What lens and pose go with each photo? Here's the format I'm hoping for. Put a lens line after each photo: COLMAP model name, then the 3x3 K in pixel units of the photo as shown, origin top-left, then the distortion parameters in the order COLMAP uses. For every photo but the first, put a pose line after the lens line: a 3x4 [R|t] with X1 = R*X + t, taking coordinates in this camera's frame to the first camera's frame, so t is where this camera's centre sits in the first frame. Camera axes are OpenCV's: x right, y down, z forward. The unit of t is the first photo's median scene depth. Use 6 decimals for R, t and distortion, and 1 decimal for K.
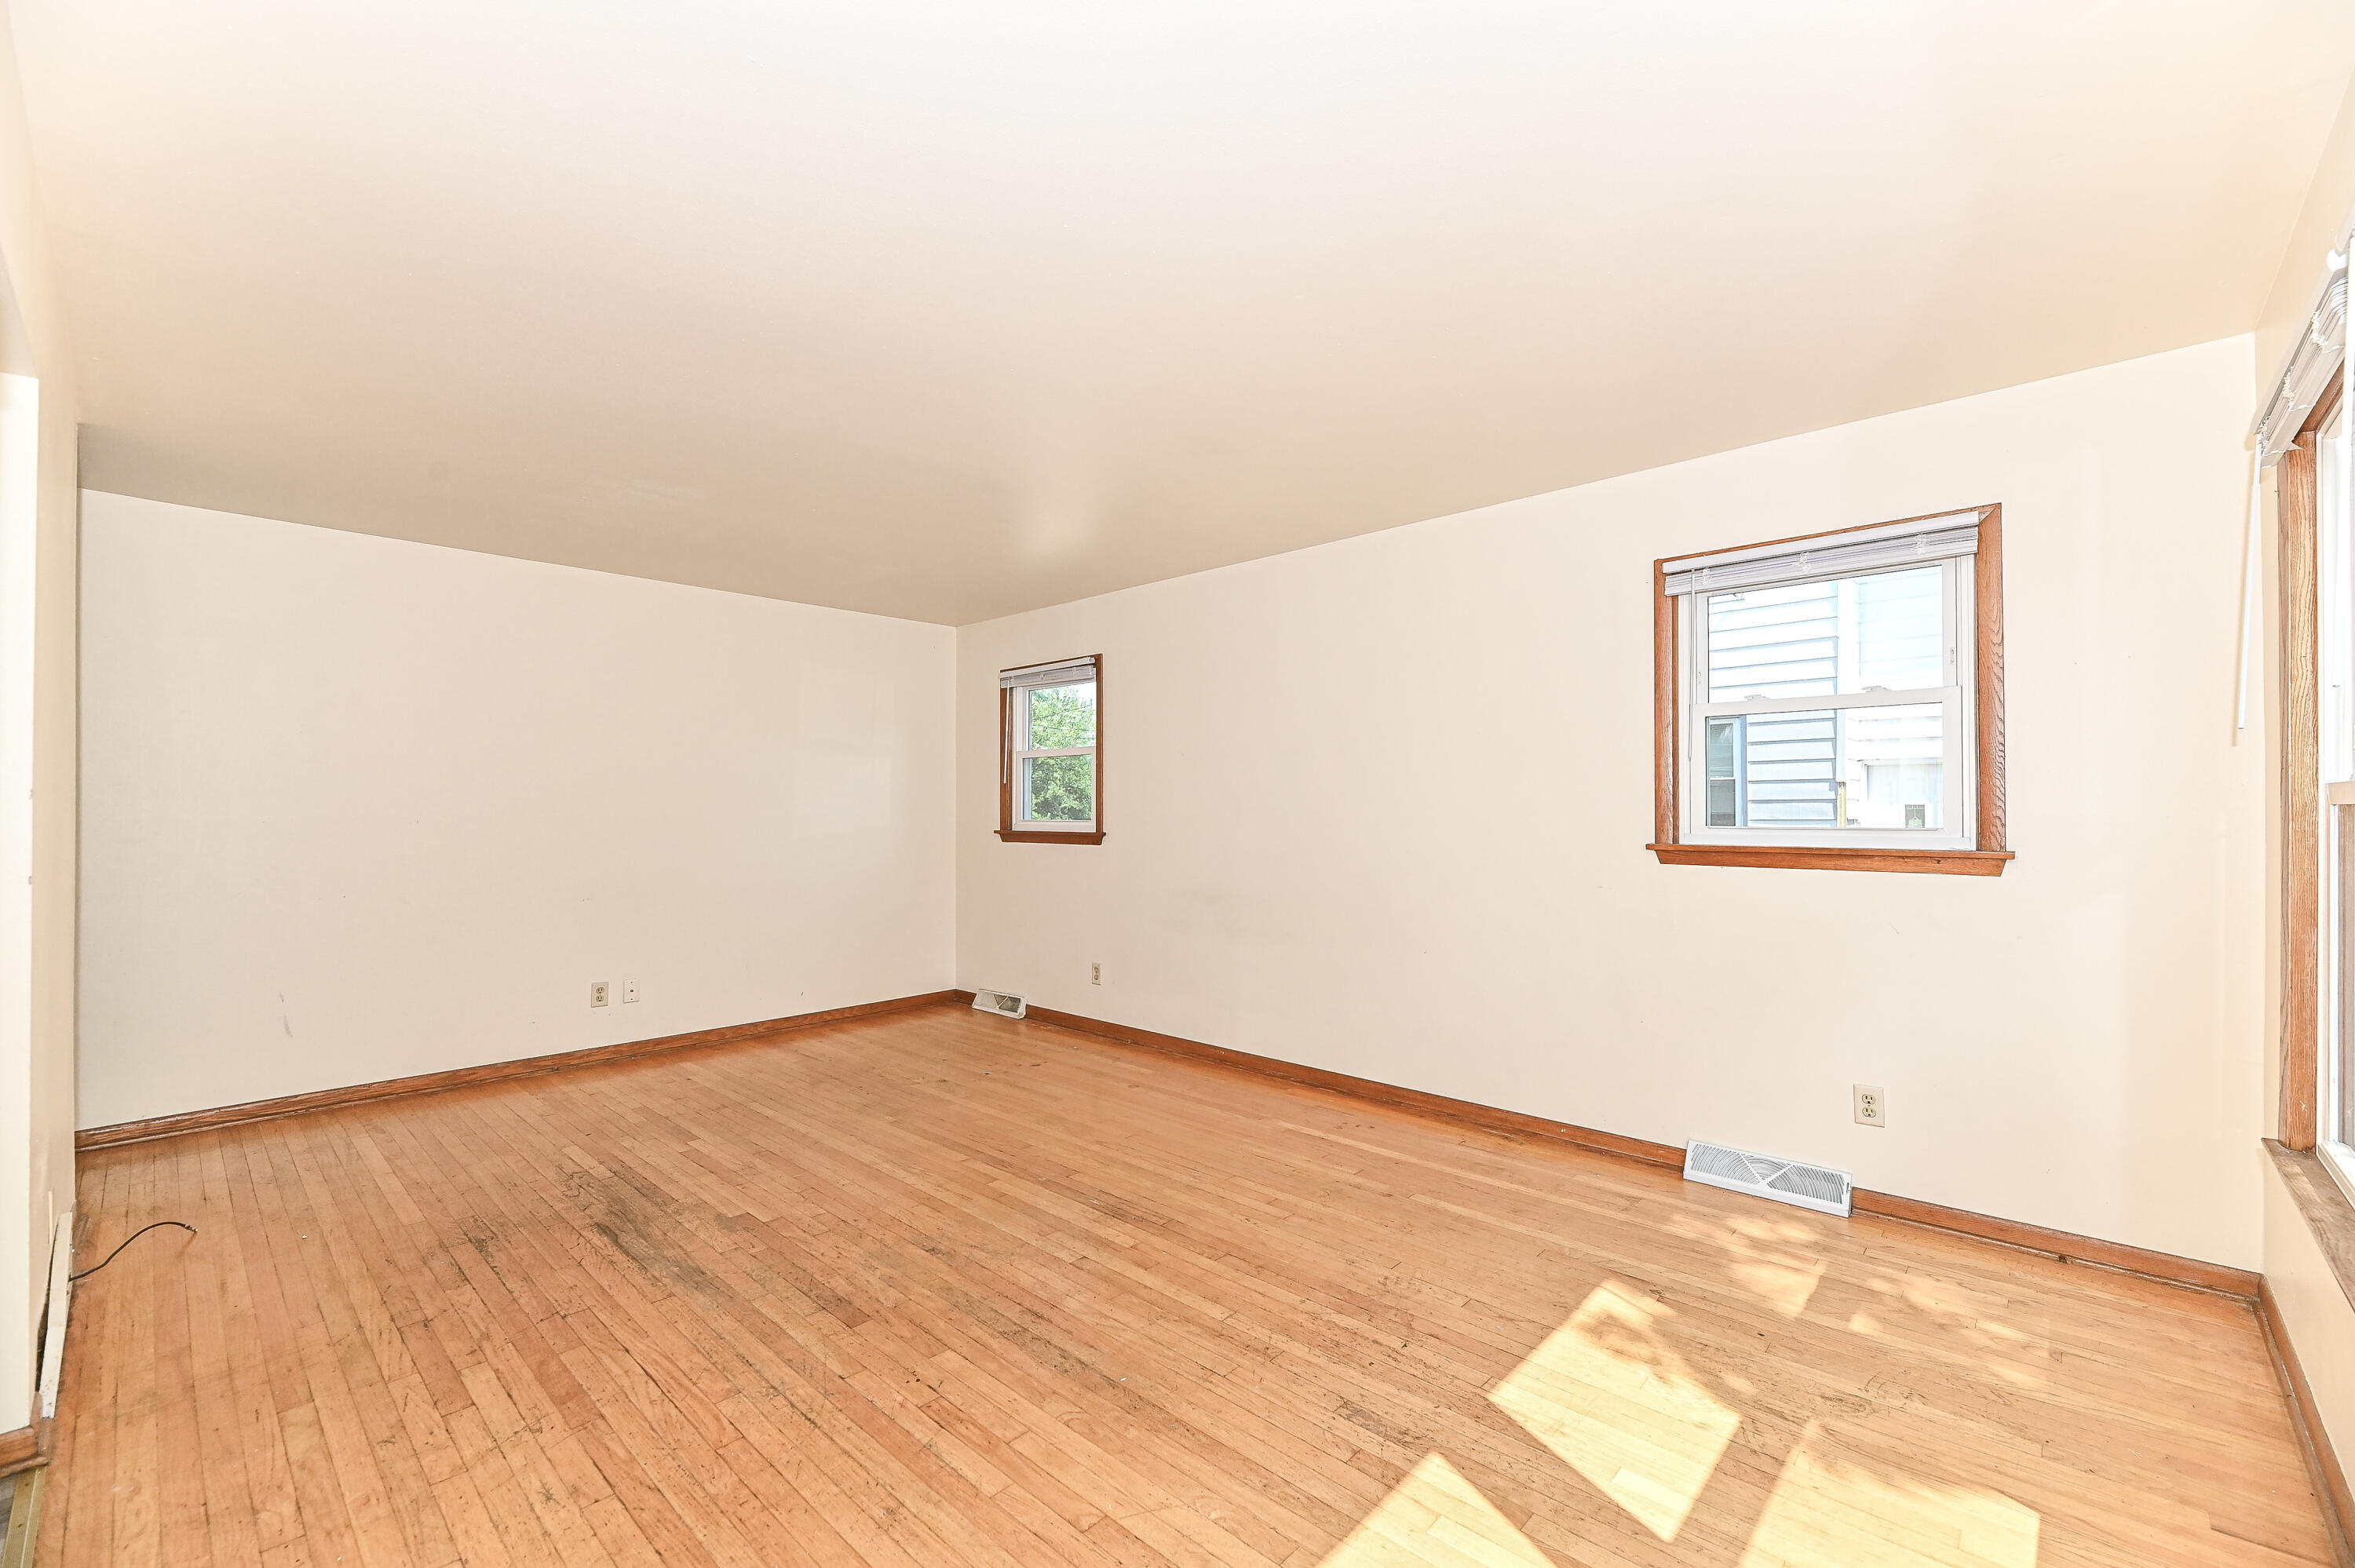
lens RADIAL K [[969.4, 0, 1168.8], [0, 969.4, 801.3], [0, 0, 1]] dist [0.002903, -0.001348]
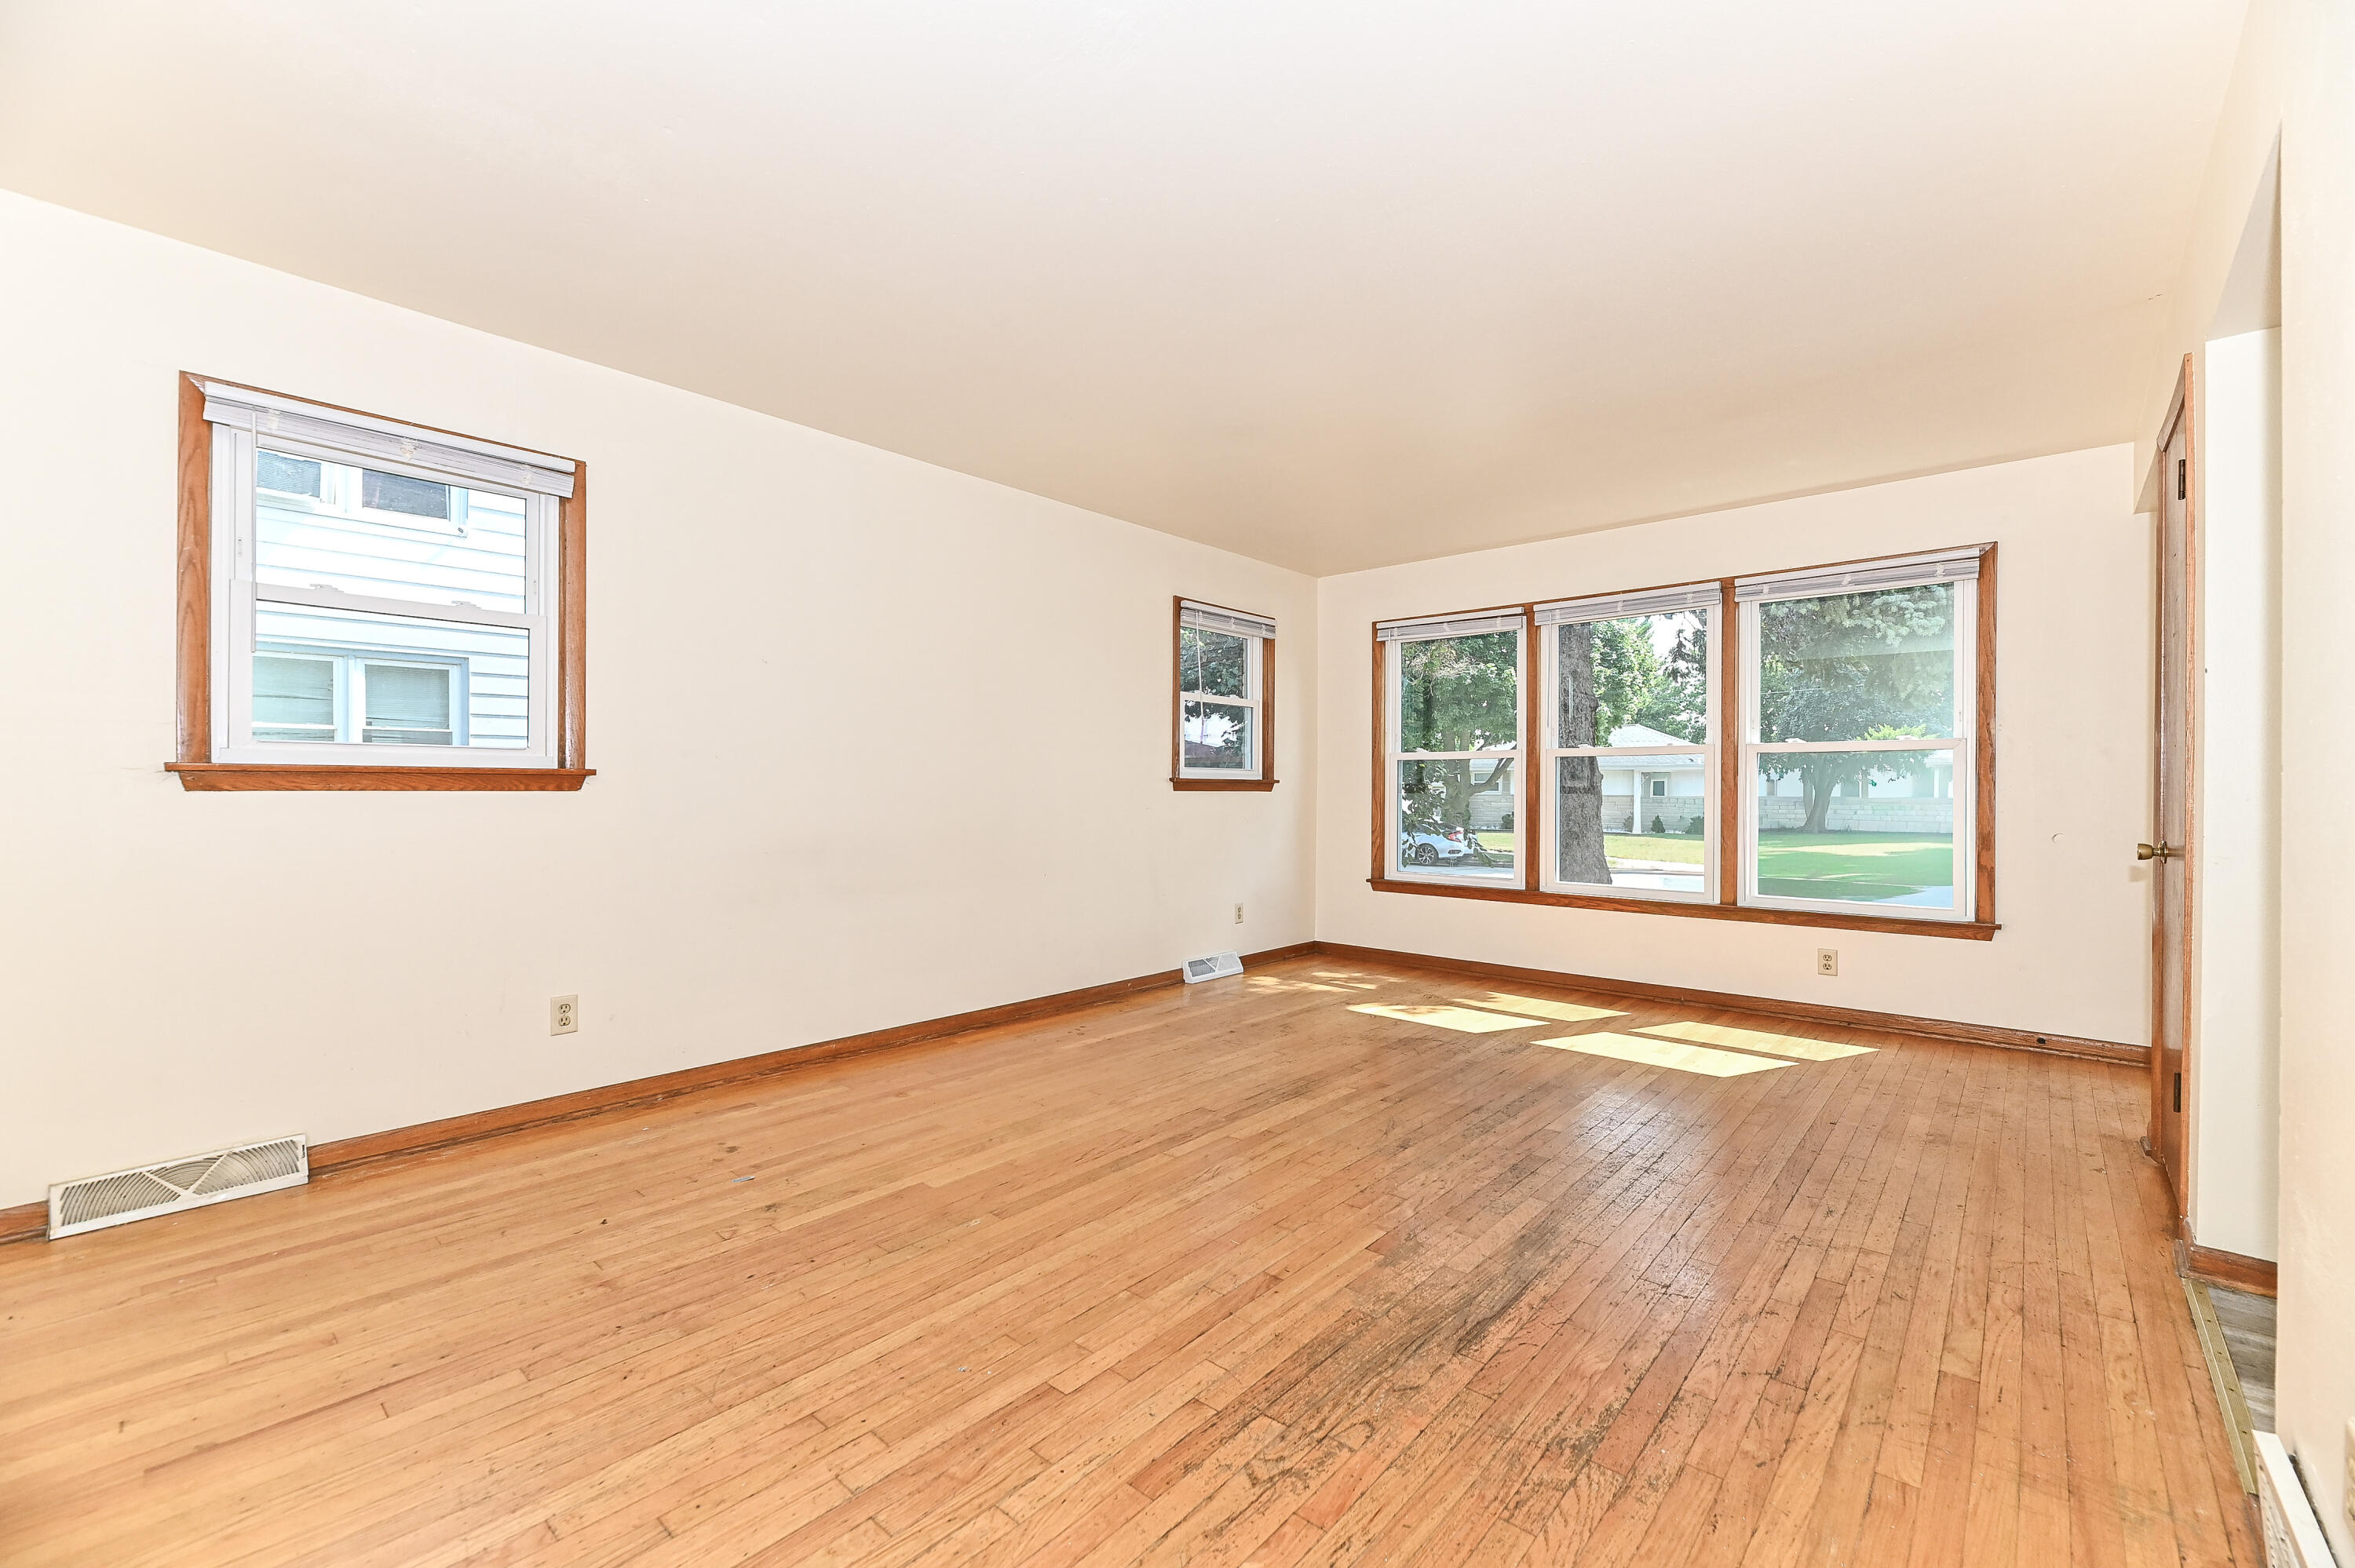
lens RADIAL K [[969.4, 0, 1176.8], [0, 969.4, 773.1], [0, 0, 1]] dist [0.002903, -0.001348]
pose [[-0.034927, 0.015782, 0.999265, -1.215583], [-0.015038, 0.999754, -0.016315, 0.070235], [-0.999277, -0.015597, -0.034681, 1.205337]]
